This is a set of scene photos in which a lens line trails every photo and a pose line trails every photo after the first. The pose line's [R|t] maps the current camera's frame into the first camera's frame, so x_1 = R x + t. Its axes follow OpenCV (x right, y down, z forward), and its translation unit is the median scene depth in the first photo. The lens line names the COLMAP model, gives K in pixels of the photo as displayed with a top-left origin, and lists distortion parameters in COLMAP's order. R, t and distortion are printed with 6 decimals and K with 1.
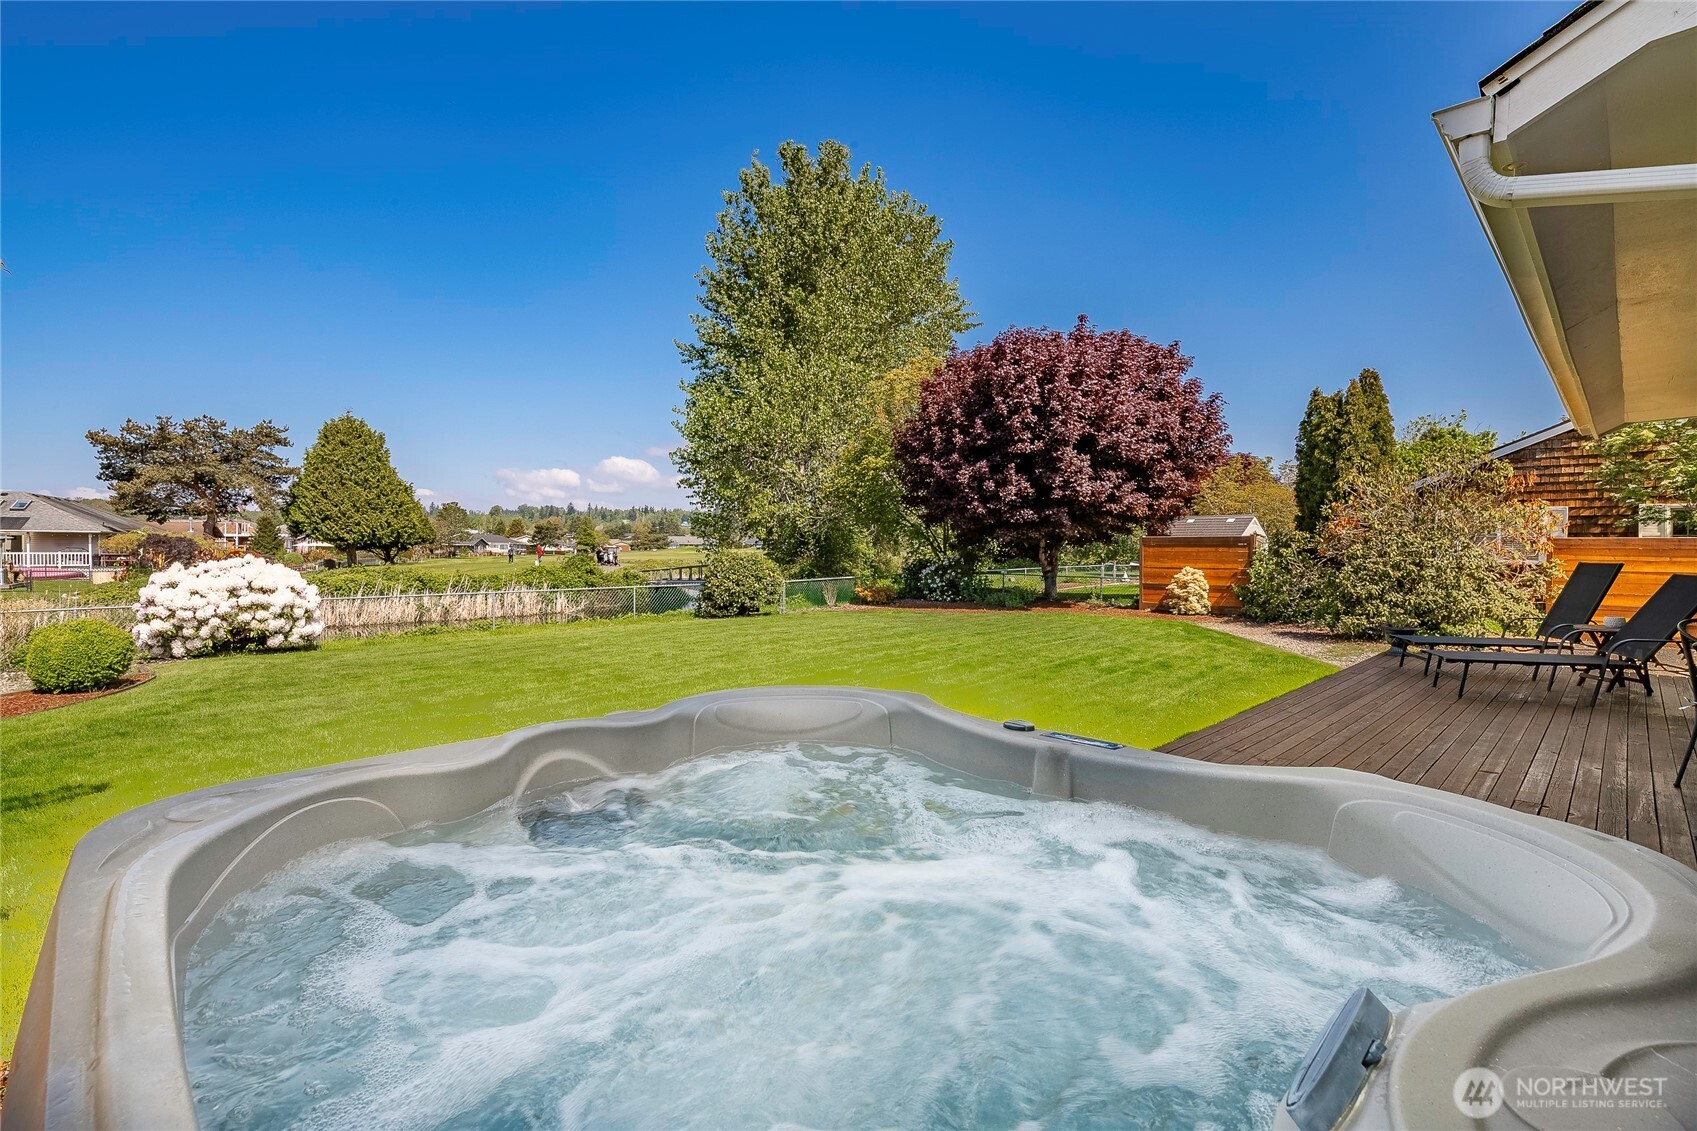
lens RADIAL K [[768.4, 0, 853.8], [0, 768.4, 559.4], [0, 0, 1]] dist [-0.001940, -0.004092]
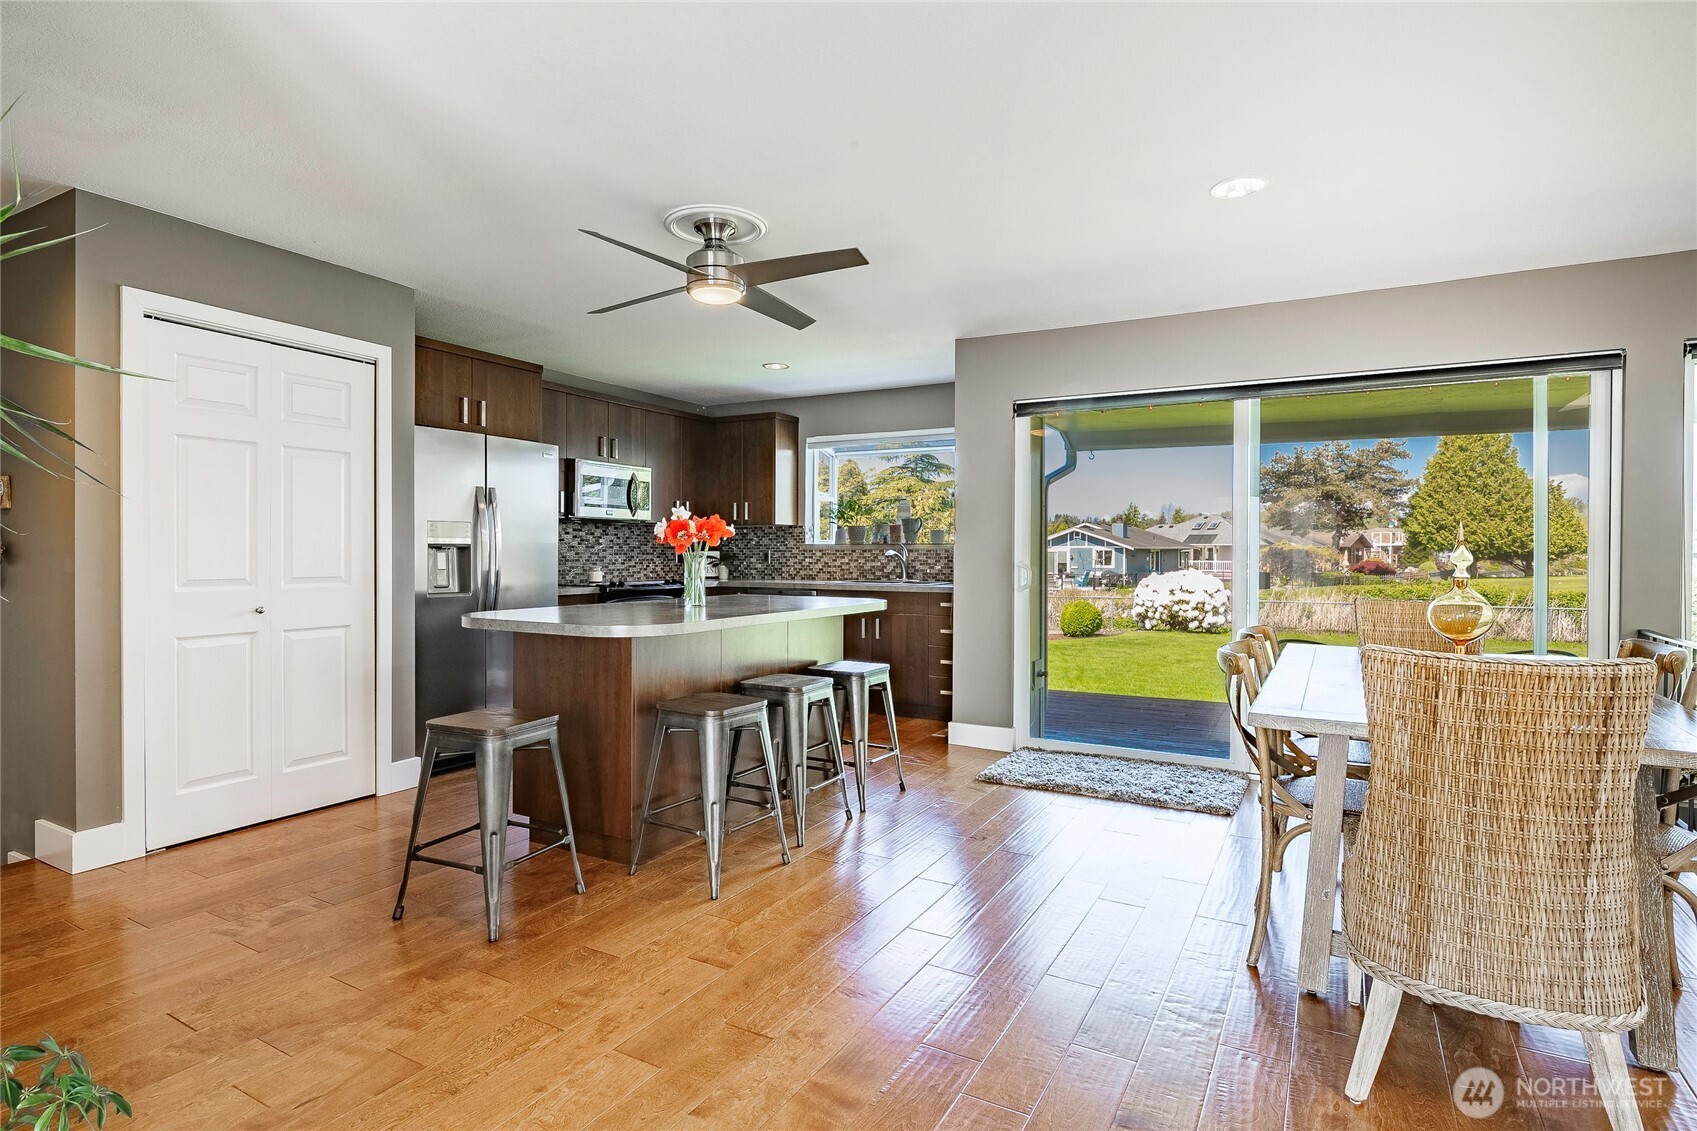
lens RADIAL K [[866.3, 0, 849.2], [0, 866.3, 557.3], [0, 0, 1]] dist [-0.004414, -0.000582]
pose [[0.284738, 0.004055, -0.958597, 0.440226], [-0.016216, 0.999868, -0.000587, -0.010396], [0.958468, 0.015711, 0.284766, -0.096735]]
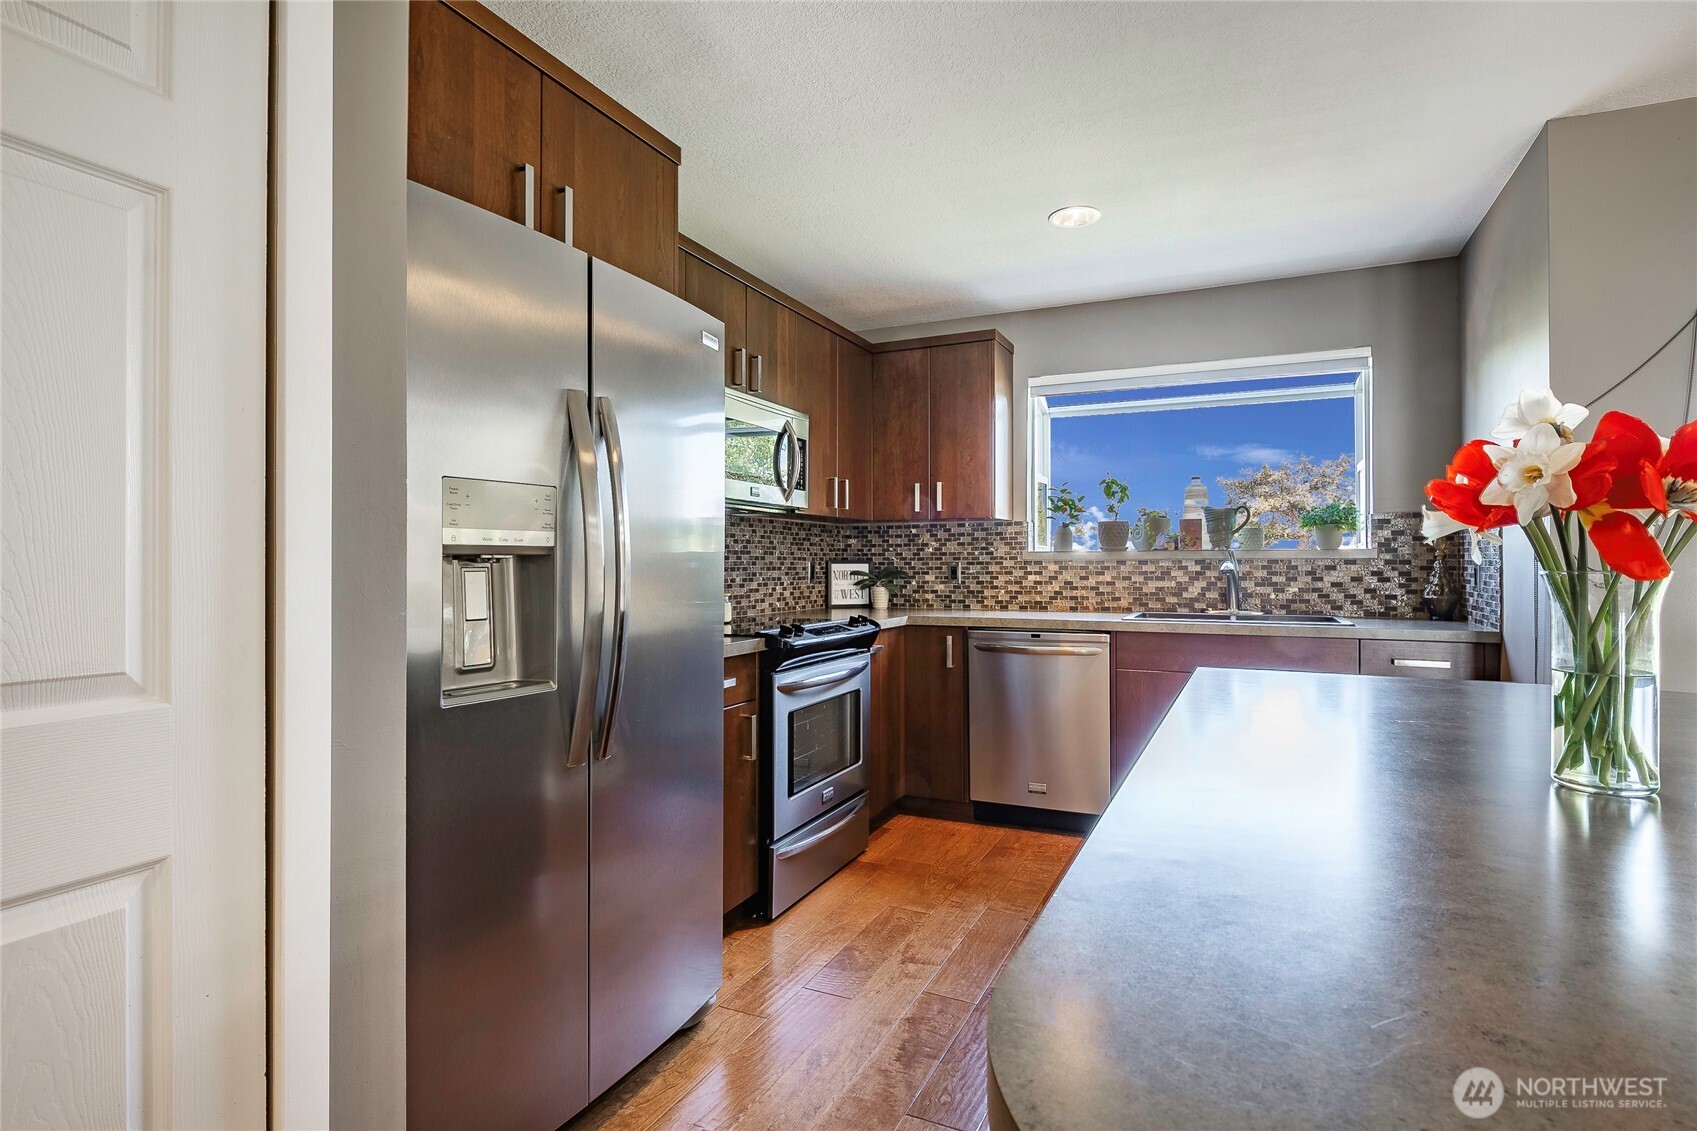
lens RADIAL K [[854.4, 0, 848.5], [0, 854.4, 565.5], [0, 0, 1]] dist [-0.002322, -0.000240]
pose [[0.351485, -0.001281, -0.936192, 0.264259], [-0.011519, 0.999917, -0.005693, -0.010531], [0.936122, 0.012785, 0.351442, -0.133022]]
